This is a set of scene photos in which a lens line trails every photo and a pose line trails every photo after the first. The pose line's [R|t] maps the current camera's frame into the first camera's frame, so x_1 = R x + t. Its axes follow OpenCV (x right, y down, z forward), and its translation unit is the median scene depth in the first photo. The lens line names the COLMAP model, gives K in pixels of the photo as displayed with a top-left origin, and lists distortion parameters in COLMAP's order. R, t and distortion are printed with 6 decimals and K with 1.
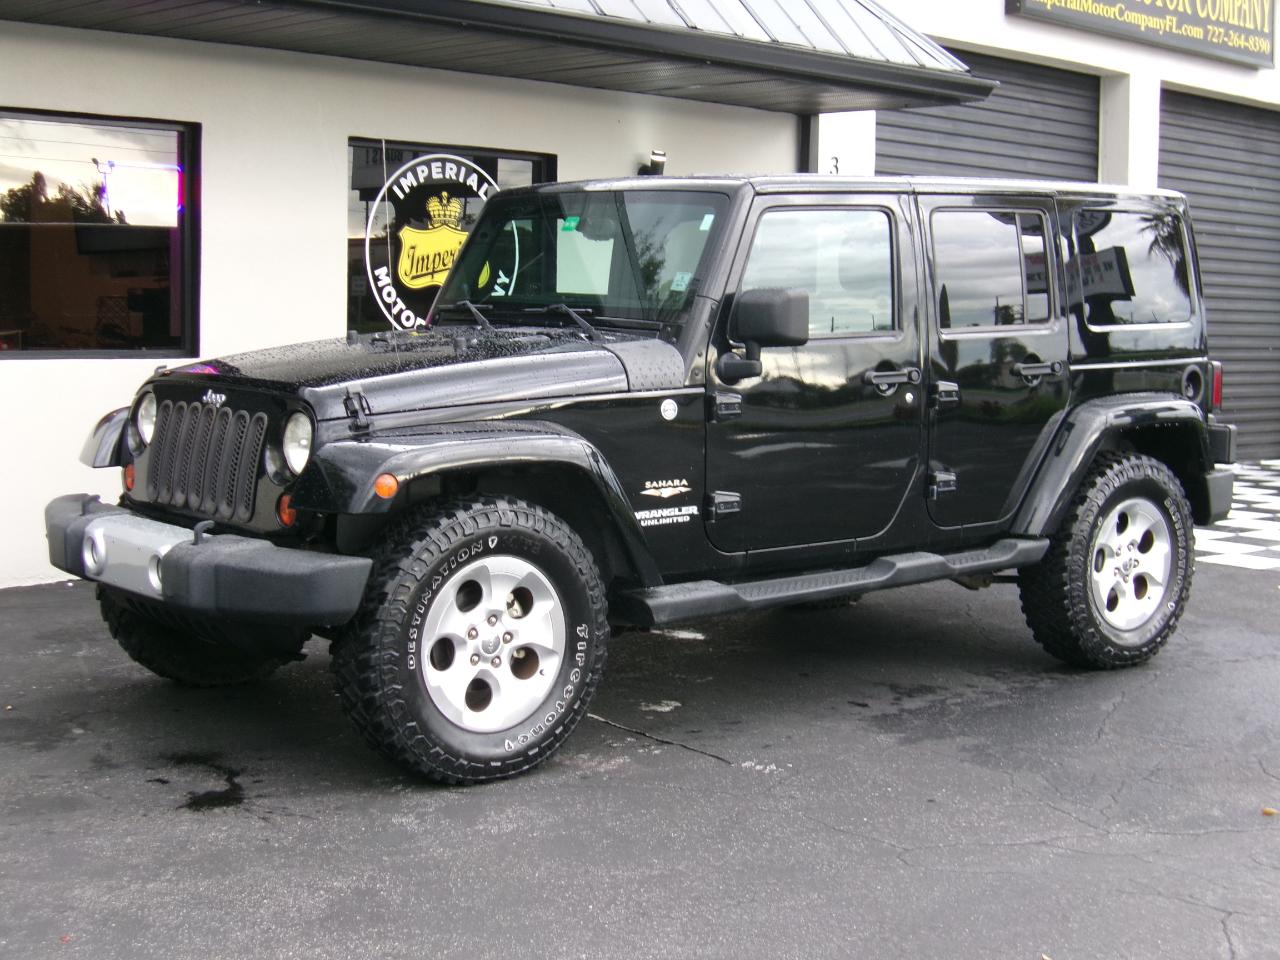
lens RADIAL K [[1939.0, 0, 649.2], [0, 1939.0, 555.1], [0, 0, 1]] dist [-0.082175, -0.164434]
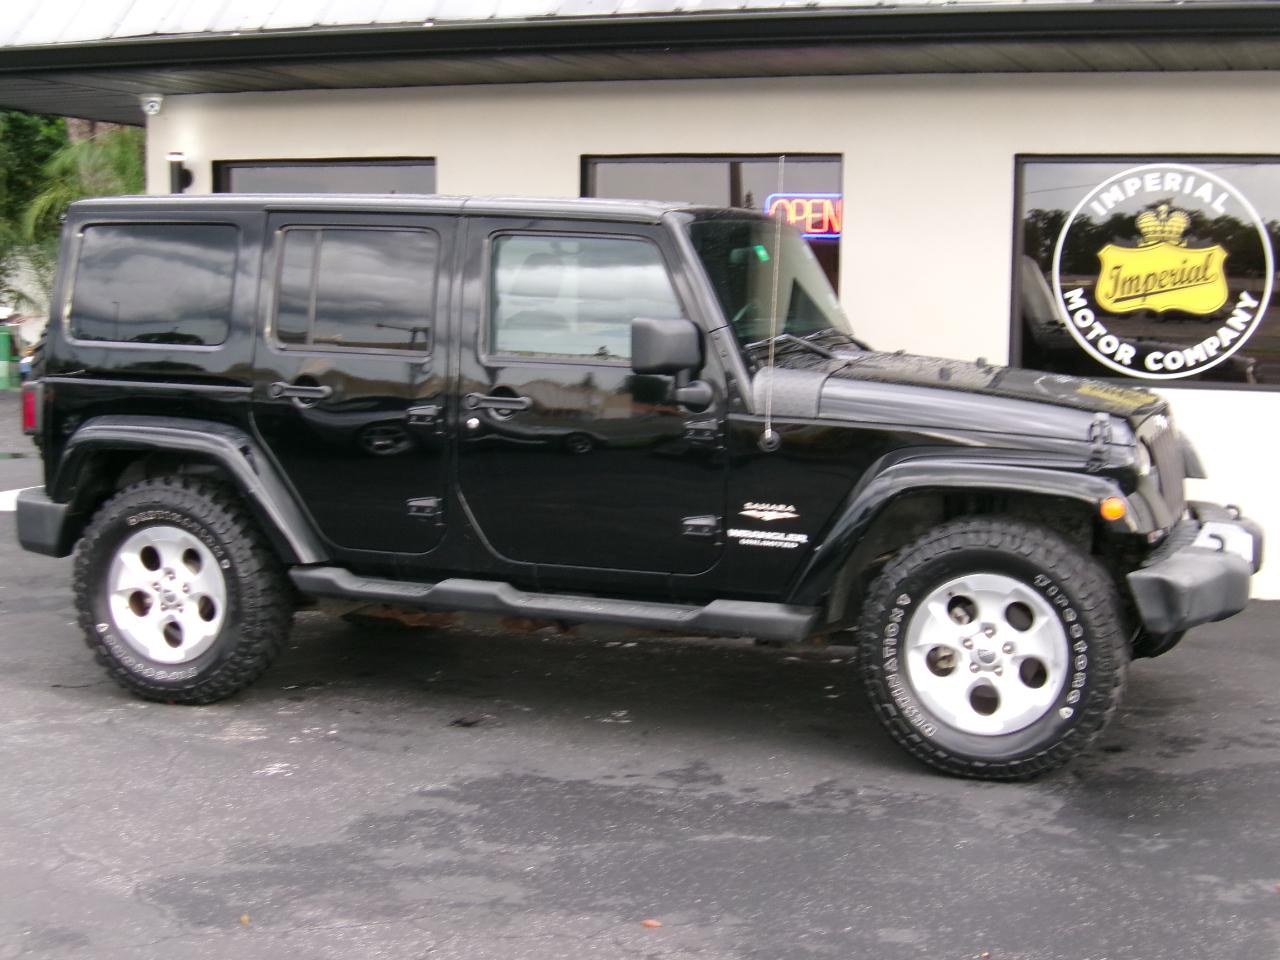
lens RADIAL K [[1939.0, 0, 649.2], [0, 1939.0, 555.1], [0, 0, 1]] dist [-0.082175, -0.164434]
pose [[0.421879, 0.113398, -0.899532, 0.905221], [-0.119350, 0.990460, 0.068886, -0.087015], [0.898762, 0.078298, 0.431389, 0.600728]]
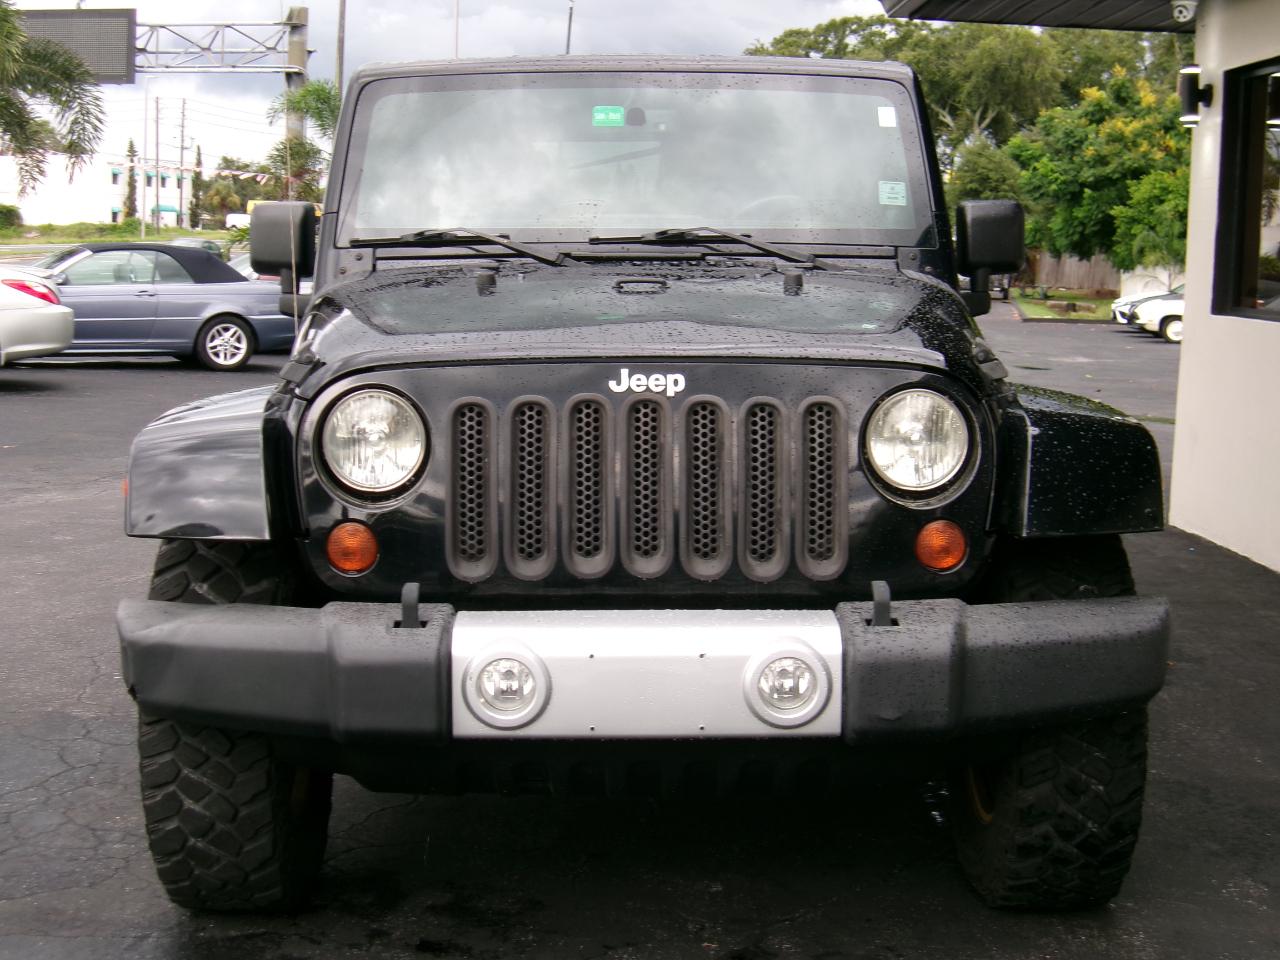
lens RADIAL K [[1939.0, 0, 649.2], [0, 1939.0, 555.1], [0, 0, 1]] dist [-0.082175, -0.164434]
pose [[-0.686265, 0.082014, -0.722713, 0.511509], [-0.123921, 0.965911, 0.227285, -0.185258], [0.716717, 0.245537, -0.652708, 1.553379]]
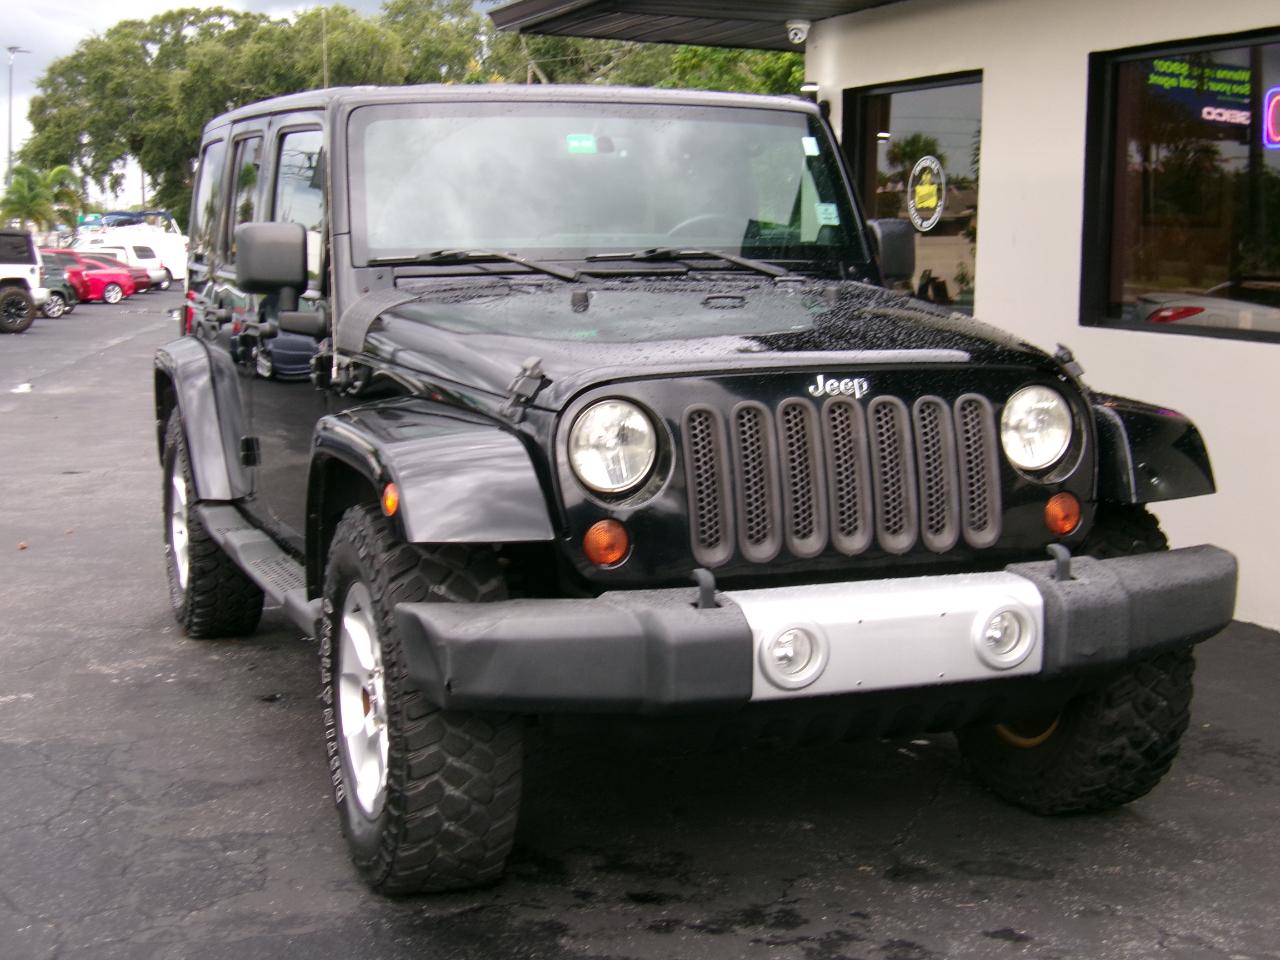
lens RADIAL K [[1939.0, 0, 649.2], [0, 1939.0, 555.1], [0, 0, 1]] dist [-0.082175, -0.164434]
pose [[-0.402471, 0.118358, -0.907749, 0.698299], [-0.136087, 0.972853, 0.187184, -0.167100], [0.905261, 0.198868, -0.375438, 1.397282]]
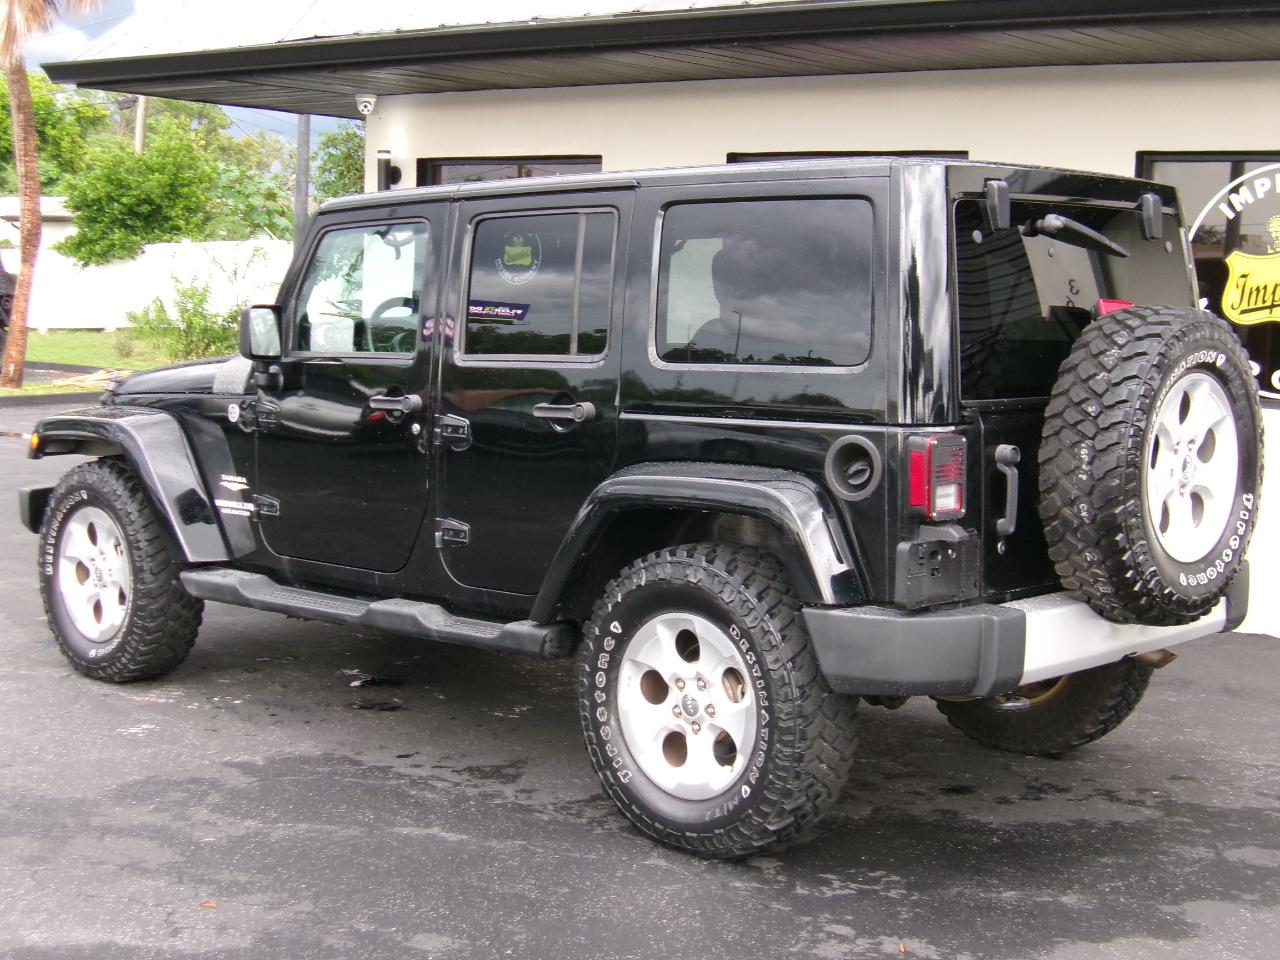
lens RADIAL K [[1939.0, 0, 649.2], [0, 1939.0, 555.1], [0, 0, 1]] dist [-0.082175, -0.164434]
pose [[0.125710, 0.125877, -0.984049, 0.986388], [-0.153717, 0.982410, 0.106031, -0.128313], [0.980086, 0.137936, 0.142848, 0.933853]]
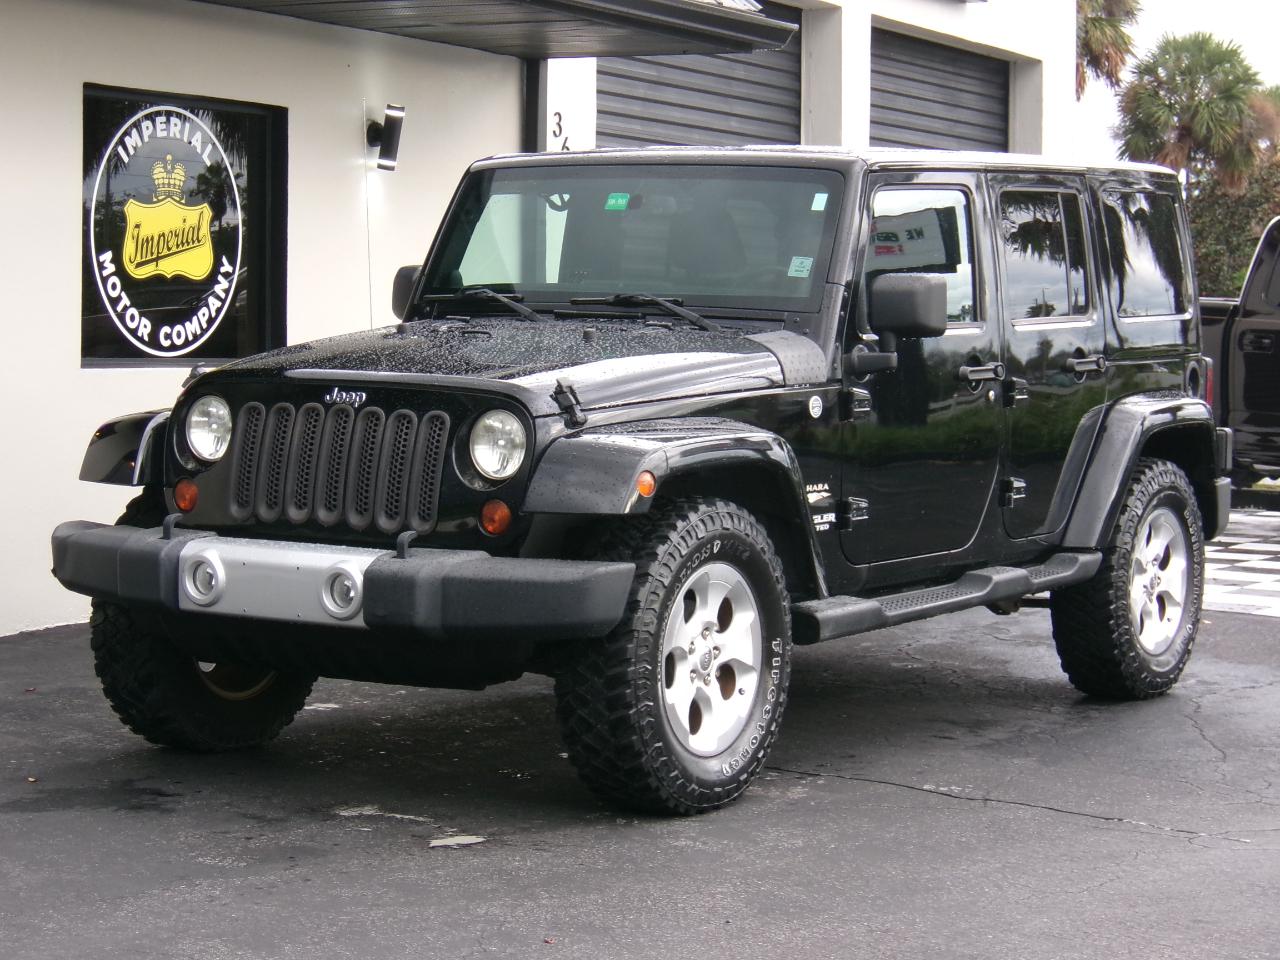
lens RADIAL K [[2963.5, 0, 640.2], [0, 2963.5, 661.0], [0, 0, 1]] dist [-0.071055, -0.621167]
pose [[0.952811, -0.037410, 0.301251, -0.423557], [0.040998, 0.999144, -0.005597, 0.042249], [-0.300784, 0.017684, 0.953528, -0.260378]]
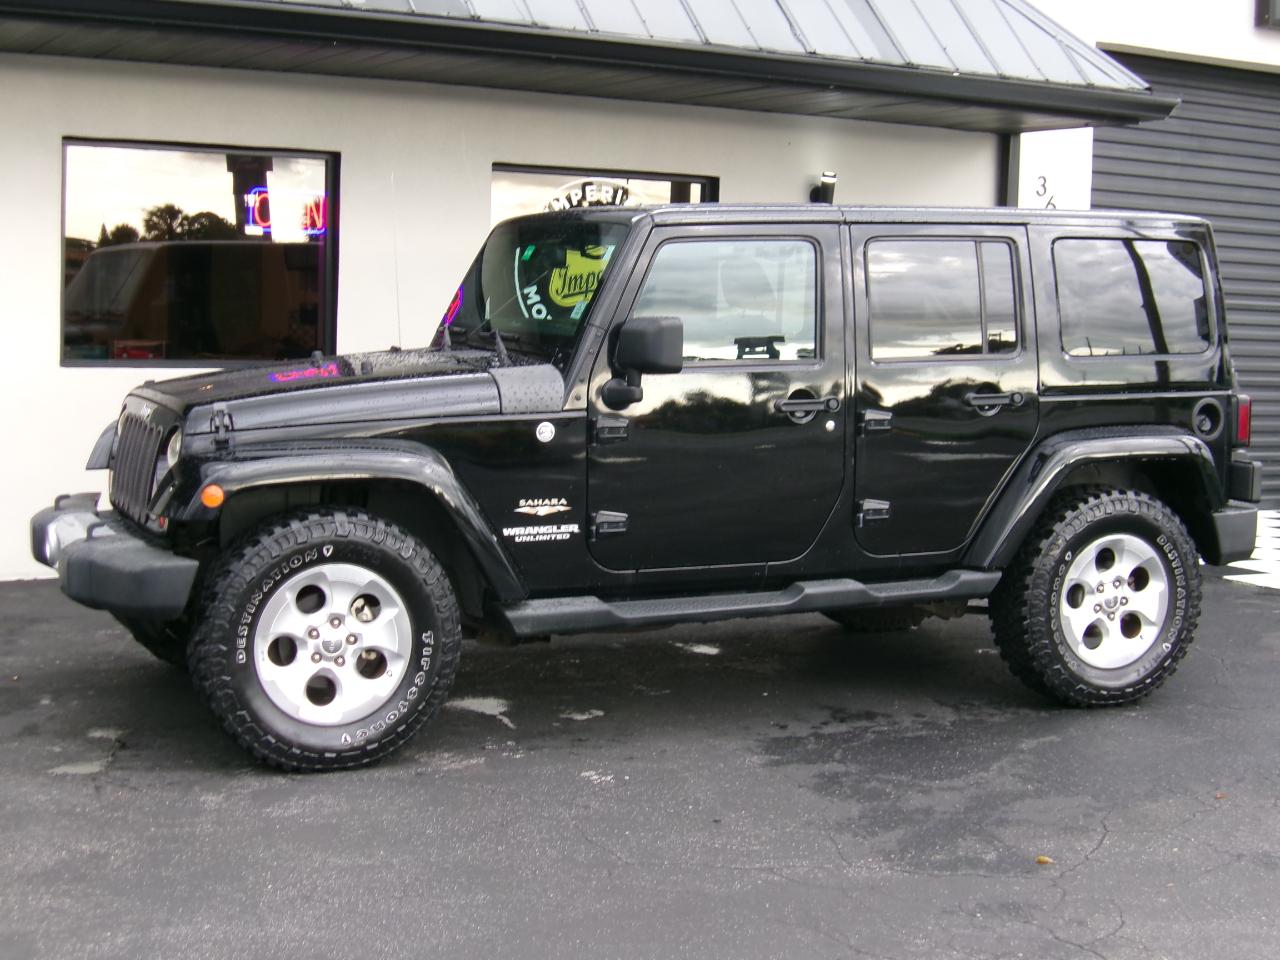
lens RADIAL K [[1939.0, 0, 649.2], [0, 1939.0, 555.1], [0, 0, 1]] dist [-0.082175, -0.164434]
pose [[0.964335, 0.043034, -0.261164, 0.293843], [-0.043813, 0.999036, 0.002843, -0.011911], [0.261034, 0.008700, 0.965290, -0.000119]]
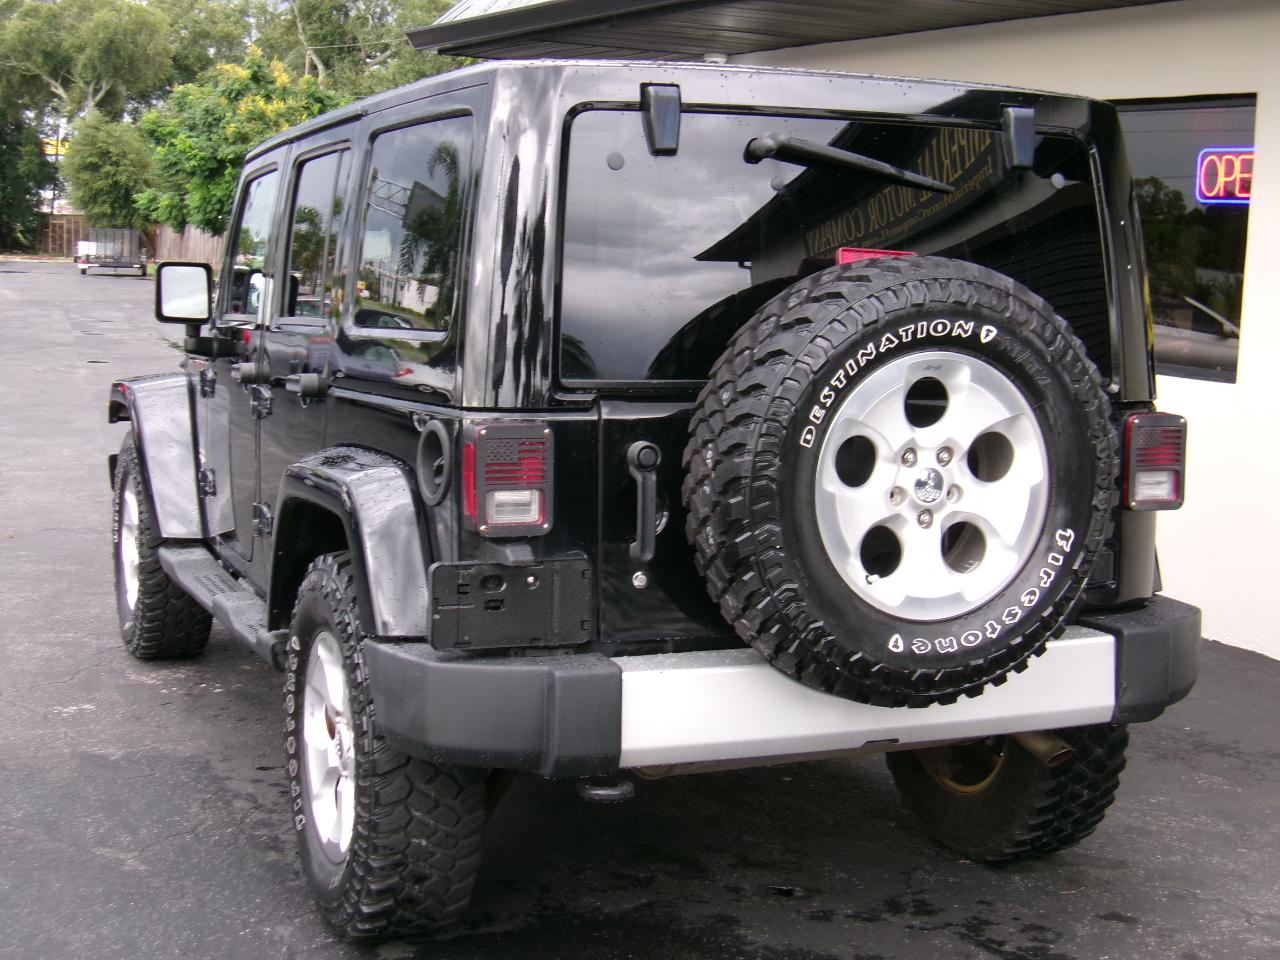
lens RADIAL K [[1939.0, 0, 649.2], [0, 1939.0, 555.1], [0, 0, 1]] dist [-0.082175, -0.164434]
pose [[-0.285094, 0.122785, -0.950603, 0.804685], [-0.163190, 0.971064, 0.174370, -0.174763], [0.944505, 0.204840, -0.256807, 1.298462]]
